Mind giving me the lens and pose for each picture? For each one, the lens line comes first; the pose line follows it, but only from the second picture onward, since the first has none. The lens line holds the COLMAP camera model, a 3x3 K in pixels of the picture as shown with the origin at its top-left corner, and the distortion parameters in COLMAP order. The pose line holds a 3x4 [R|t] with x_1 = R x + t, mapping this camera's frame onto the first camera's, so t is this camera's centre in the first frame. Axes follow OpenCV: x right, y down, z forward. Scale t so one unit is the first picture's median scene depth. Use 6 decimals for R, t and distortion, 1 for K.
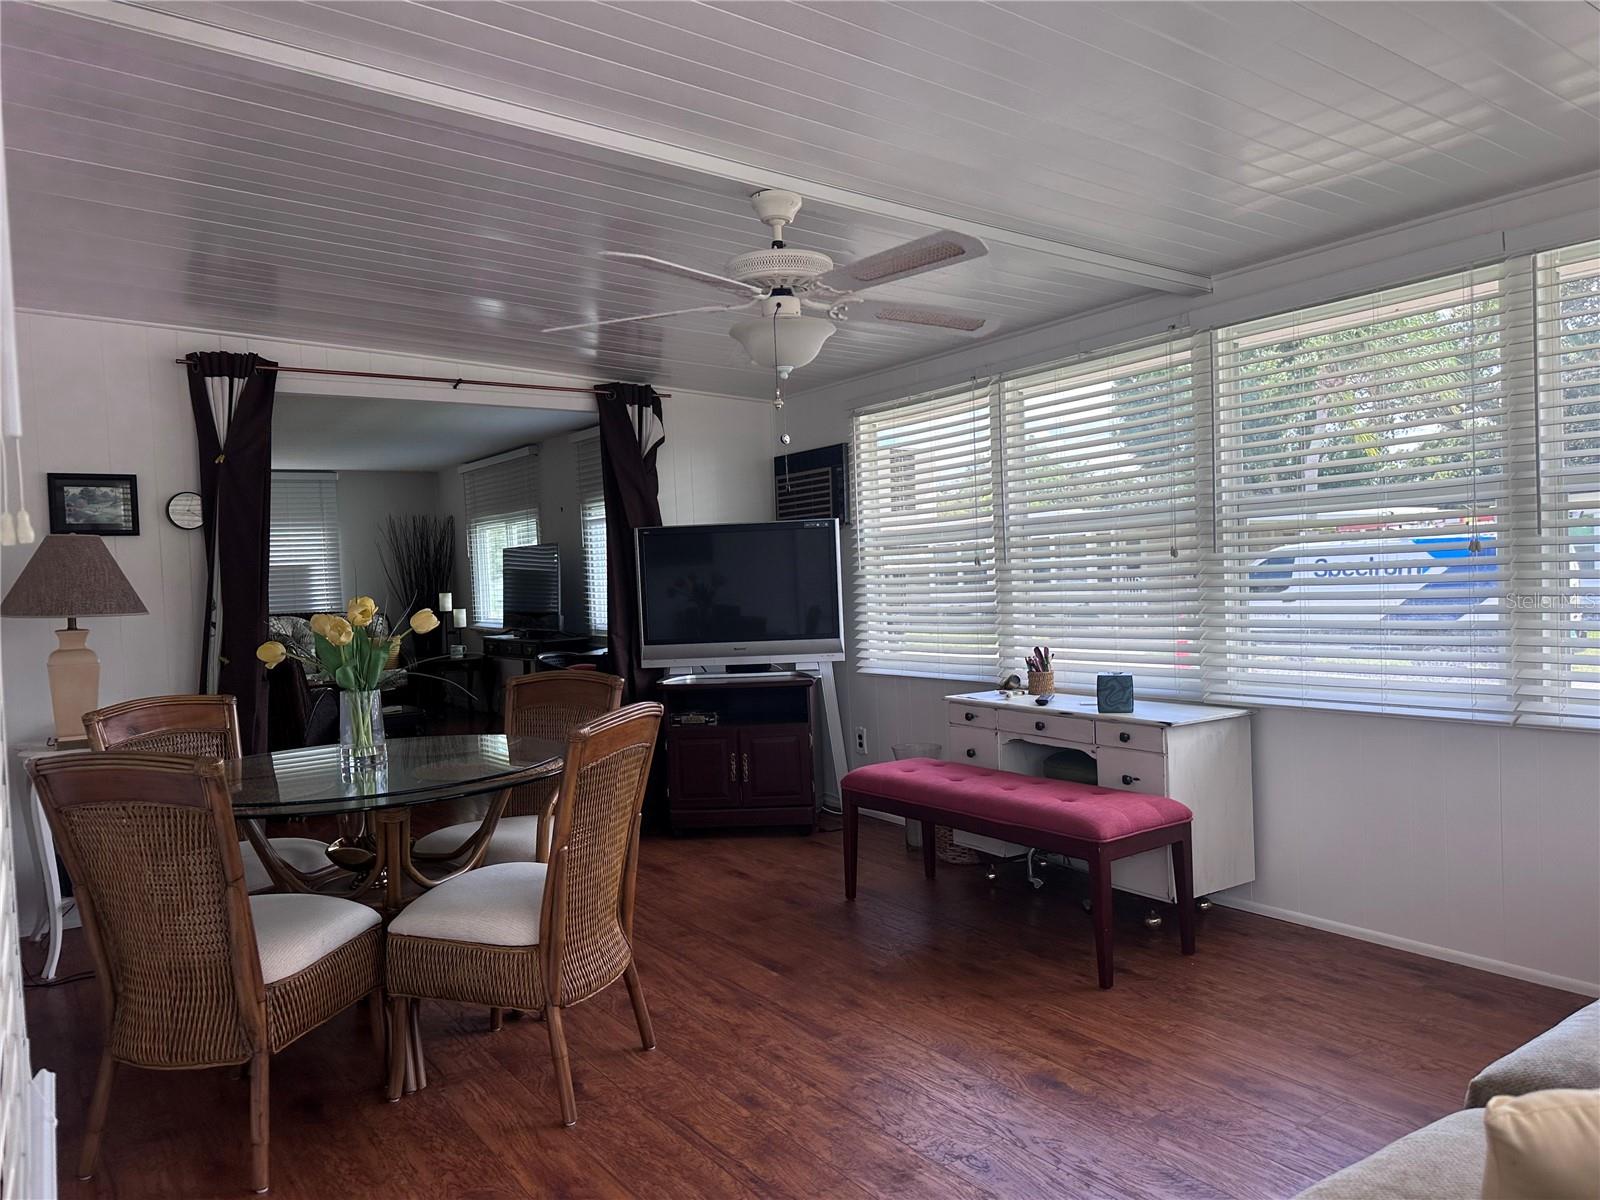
lens RADIAL K [[1117.4, 0, 800.0], [0, 1117.4, 600.0], [0, 0, 1]] dist [0.080166, 0.000129]
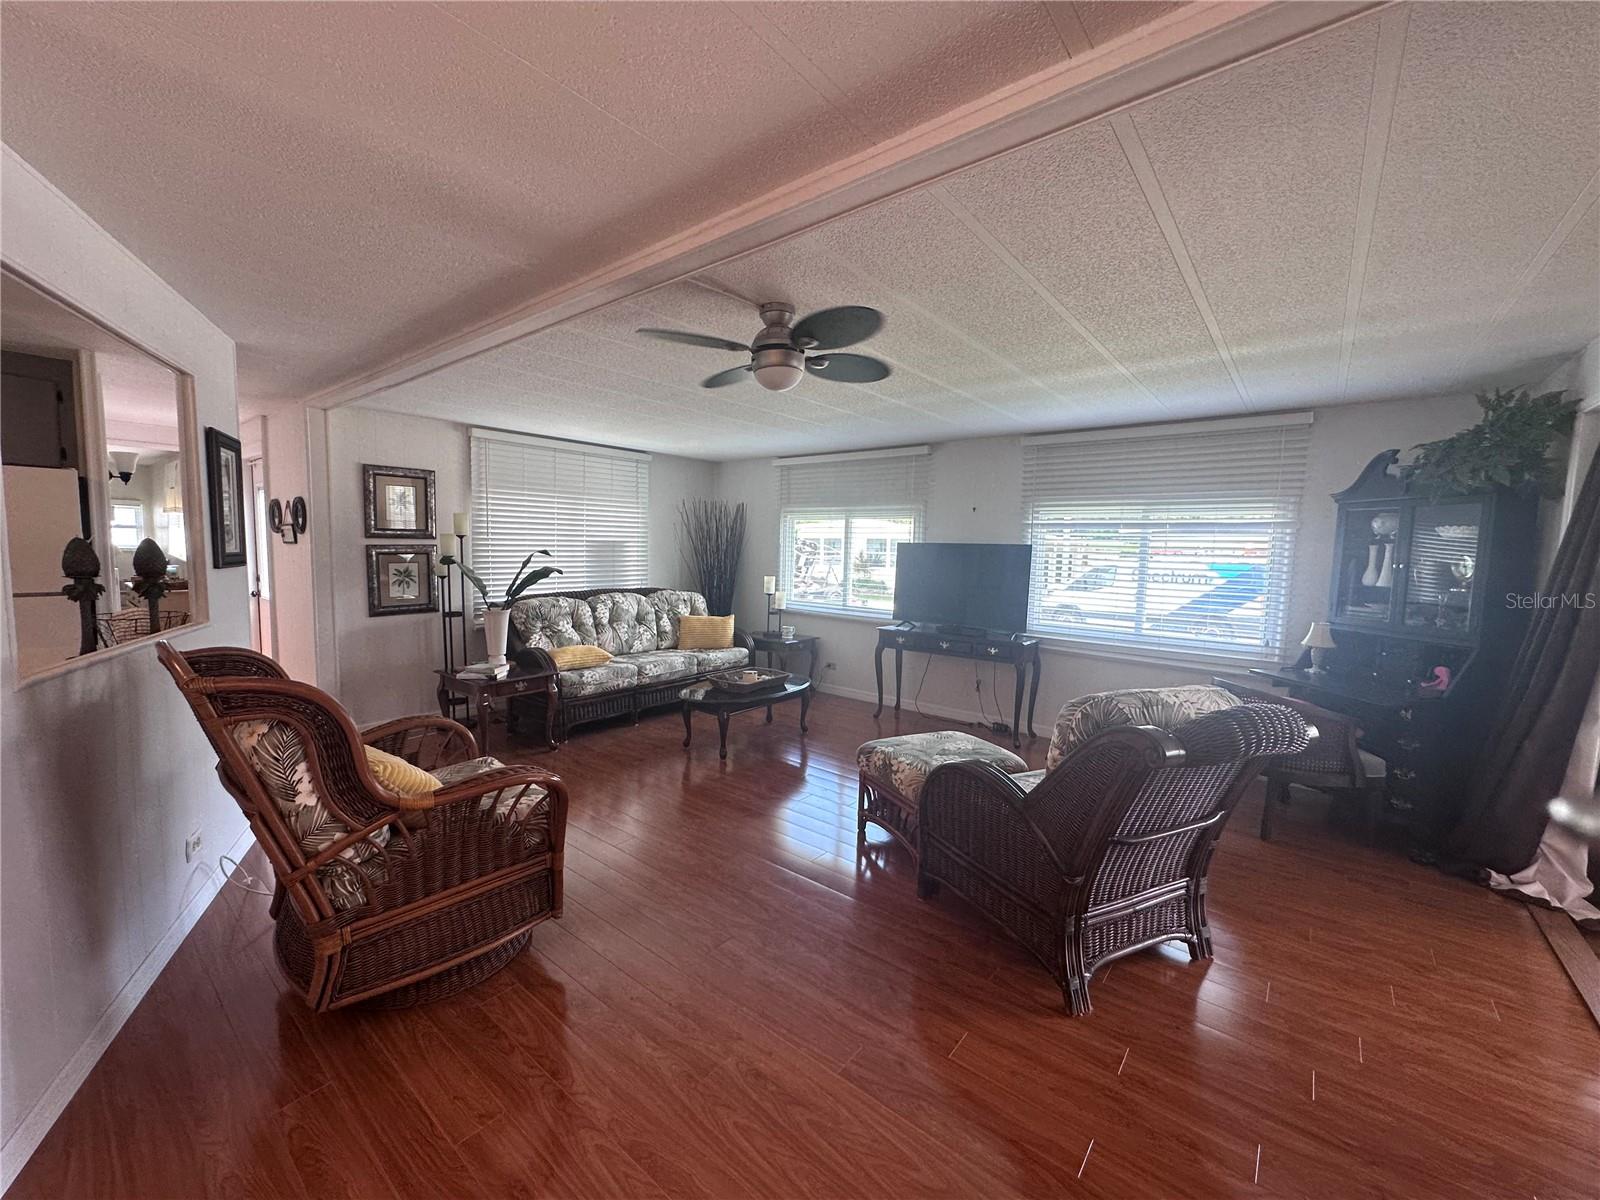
lens RADIAL K [[637.6, 0, 800.0], [0, 637.6, 600.0], [0, 0, 1]] dist [-0.002321, -0.000307]
pose [[0.959803, 0.041866, 0.277534, -0.452918], [-0.056944, 0.997294, 0.046490, -0.013798], [-0.274837, -0.060425, 0.959590, 0.406700]]
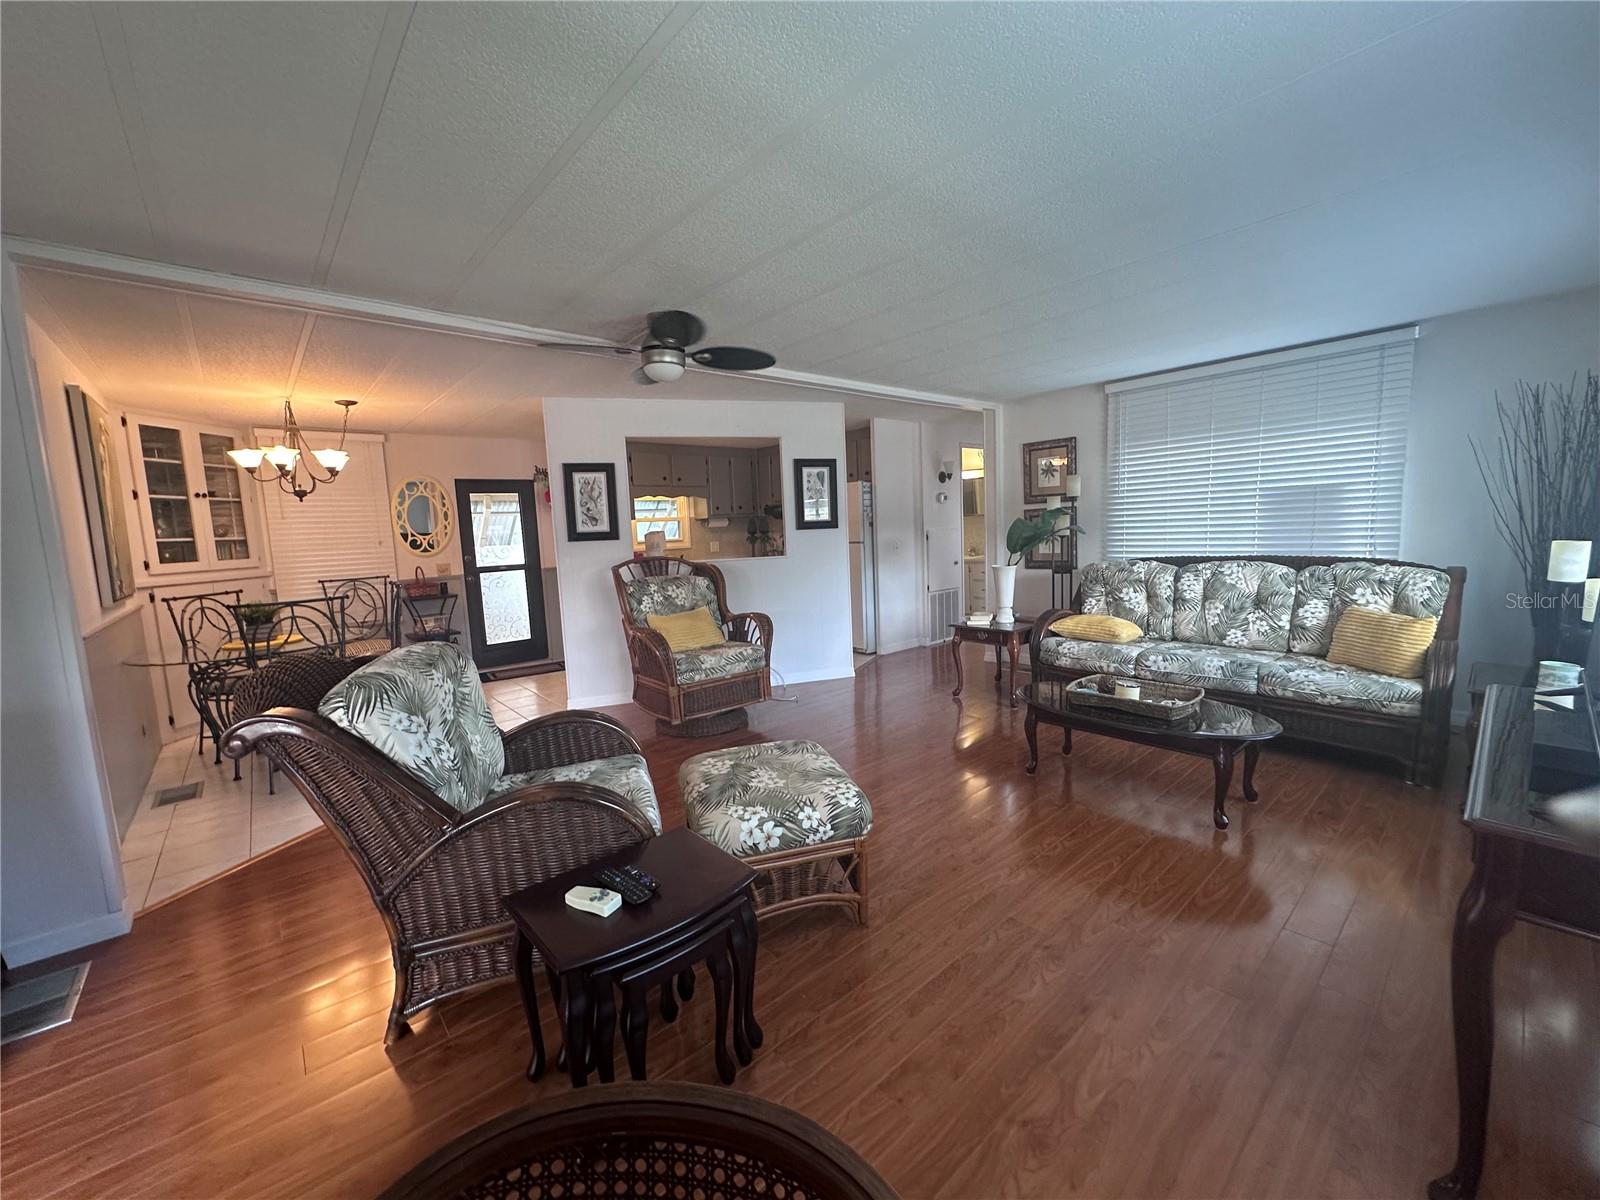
lens RADIAL K [[637.6, 0, 800.0], [0, 637.6, 600.0], [0, 0, 1]] dist [-0.002321, -0.000307]
pose [[0.112345, 0.155931, -0.981358, -0.095885], [0.010345, 0.987374, 0.158071, -0.026356], [0.993615, -0.027911, 0.109313, 0.661963]]
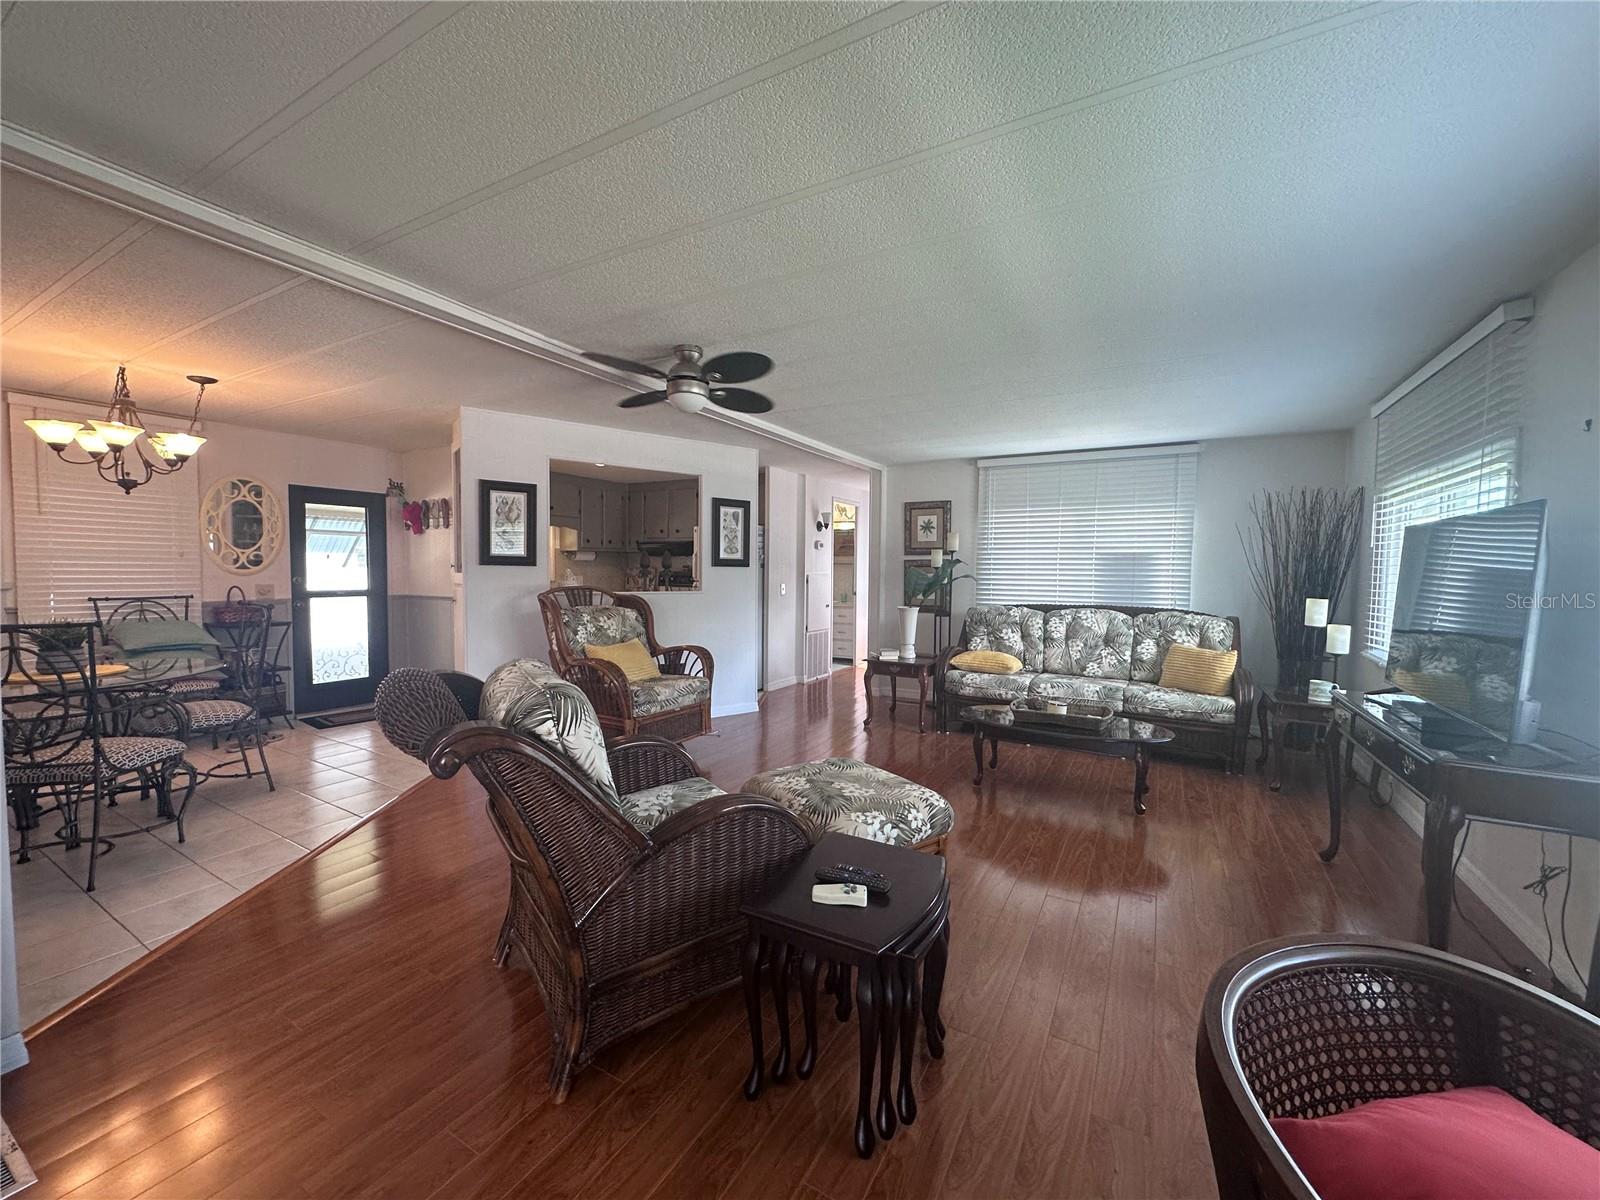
lens RADIAL K [[637.6, 0, 800.0], [0, 637.6, 600.0], [0, 0, 1]] dist [-0.002321, -0.000307]
pose [[0.429447, 0.094047, -0.898182, -0.106456], [-0.055417, 0.995433, 0.077733, -0.018061], [0.901390, 0.016392, 0.432697, 0.556731]]
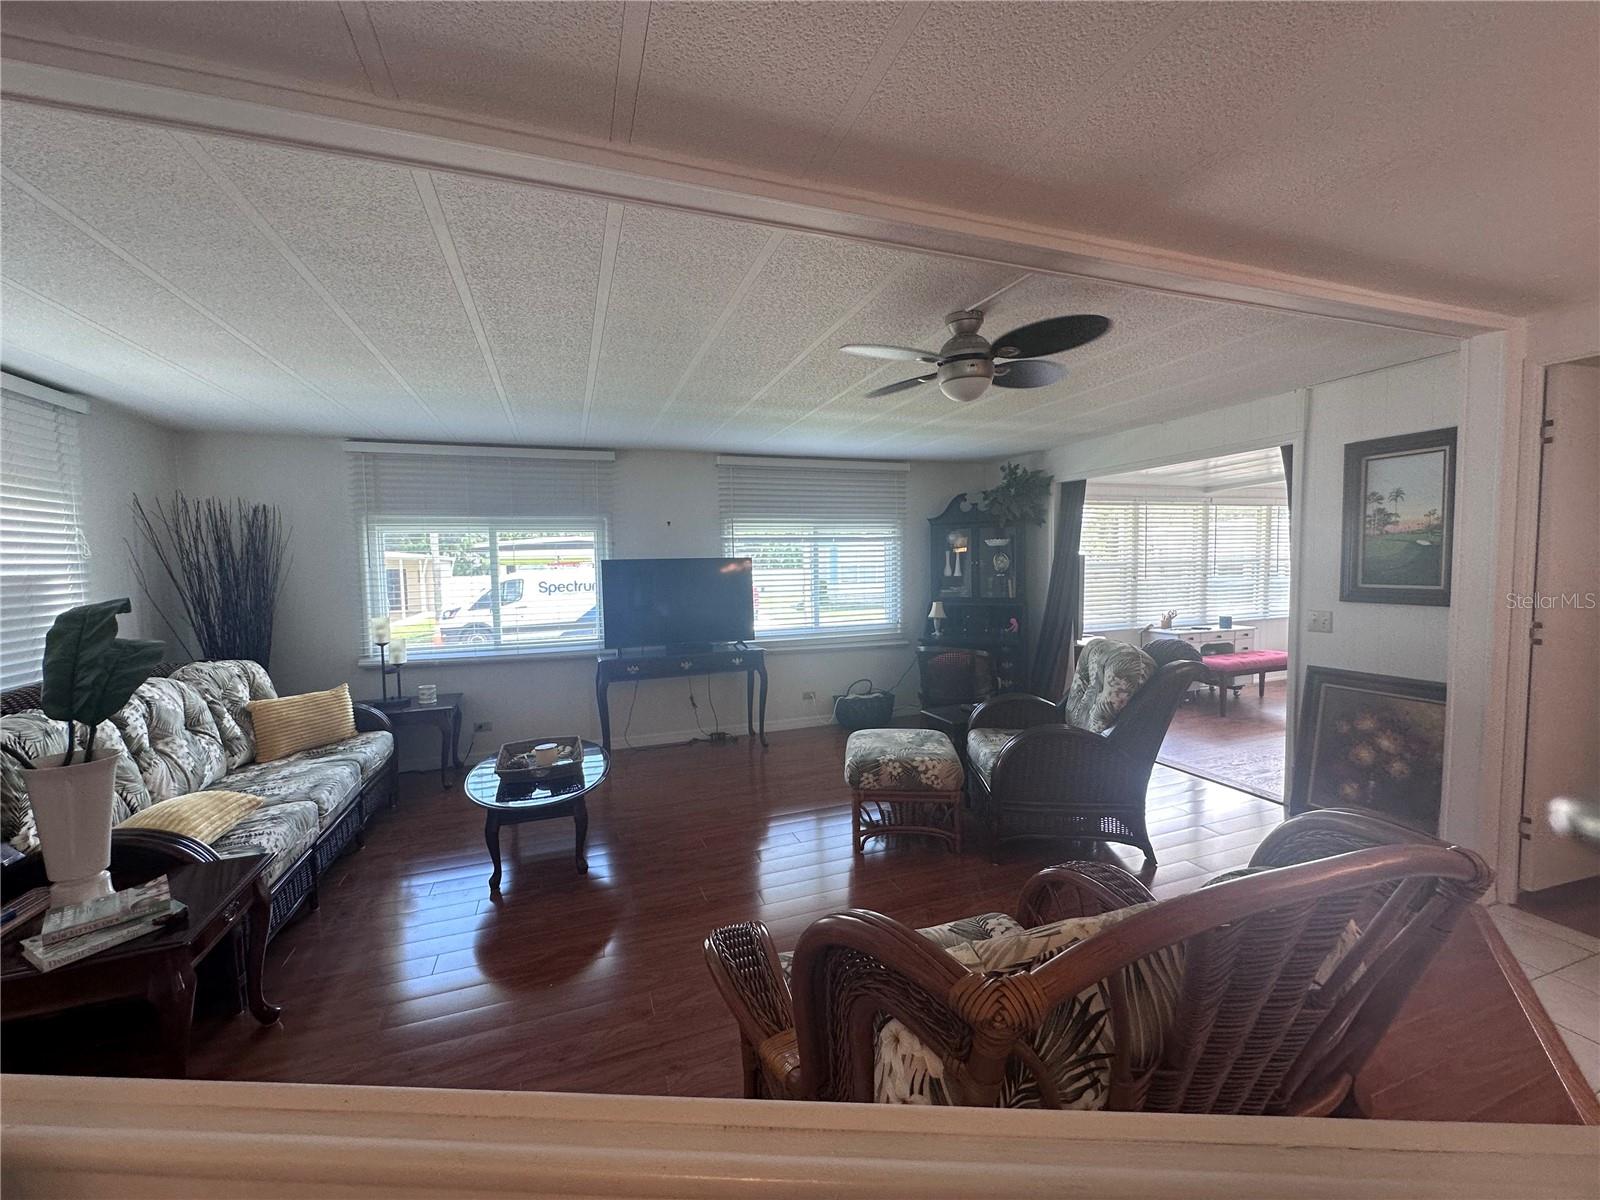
lens RADIAL K [[643.2, 0, 800.0], [0, 643.2, 600.0], [0, 0, 1]] dist [0.000503, 0.000116]
pose [[0.255254, -0.022006, 0.966624, -0.637736], [0.032222, 0.999379, 0.014243, -0.014682], [-0.966337, 0.027510, 0.255804, 0.635906]]
